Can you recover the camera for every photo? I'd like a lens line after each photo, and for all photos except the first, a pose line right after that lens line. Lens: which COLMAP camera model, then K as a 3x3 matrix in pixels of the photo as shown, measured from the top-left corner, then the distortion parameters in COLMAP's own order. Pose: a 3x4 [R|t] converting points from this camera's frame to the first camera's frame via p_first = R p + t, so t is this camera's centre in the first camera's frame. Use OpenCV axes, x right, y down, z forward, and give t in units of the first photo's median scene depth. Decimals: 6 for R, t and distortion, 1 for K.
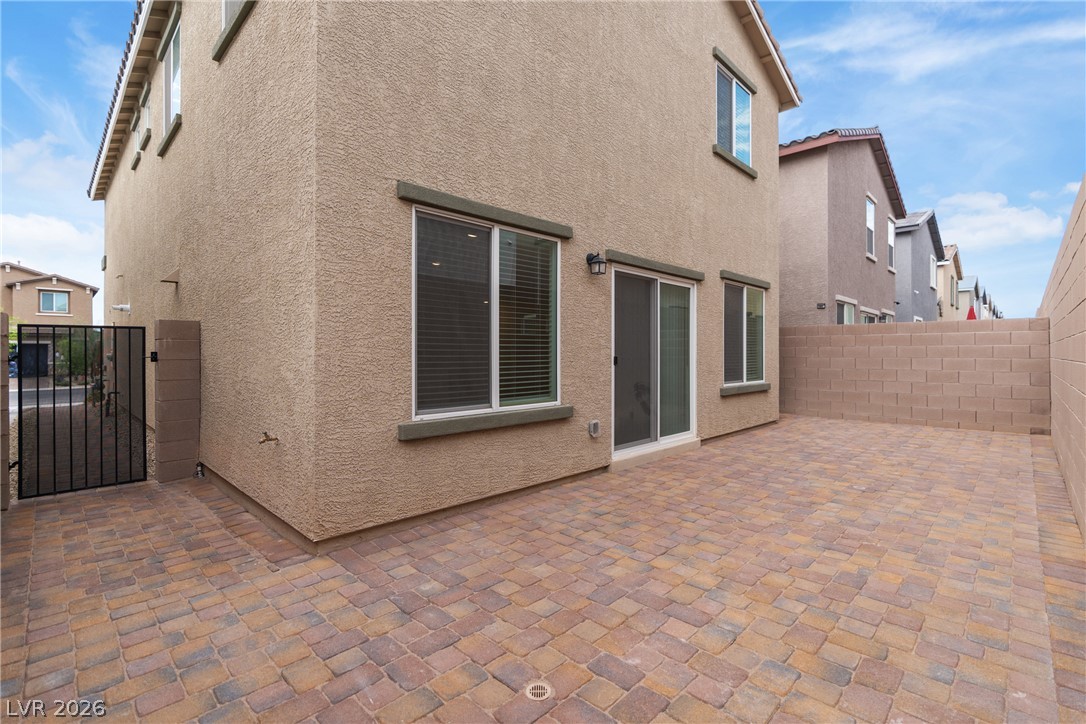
lens RADIAL K [[491.4, 0, 542.3], [0, 491.4, 358.2], [0, 0, 1]] dist [-0.012388, 0.006165]
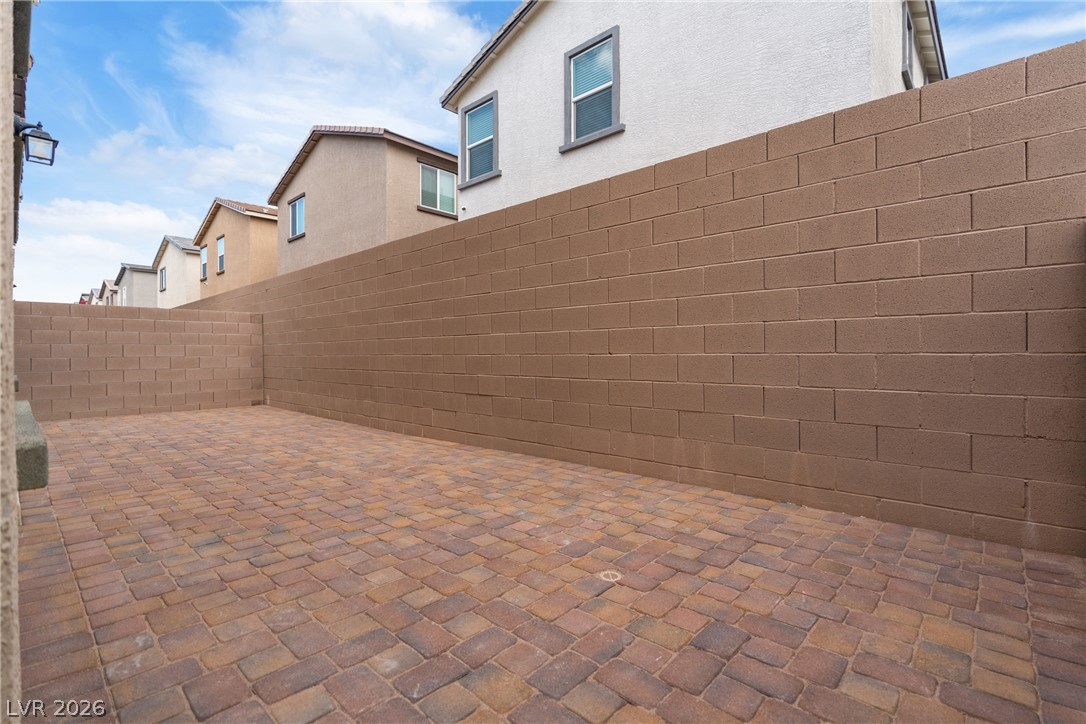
lens RADIAL K [[498.5, 0, 543.0], [0, 498.5, 362.0], [0, 0, 1]] dist [-0.004636, 0.000581]
pose [[-0.029238, -0.014954, 0.999461, -0.698108], [0.014539, 0.999776, 0.015384, 0.081415], [-0.999467, 0.014981, -0.029014, 0.691478]]
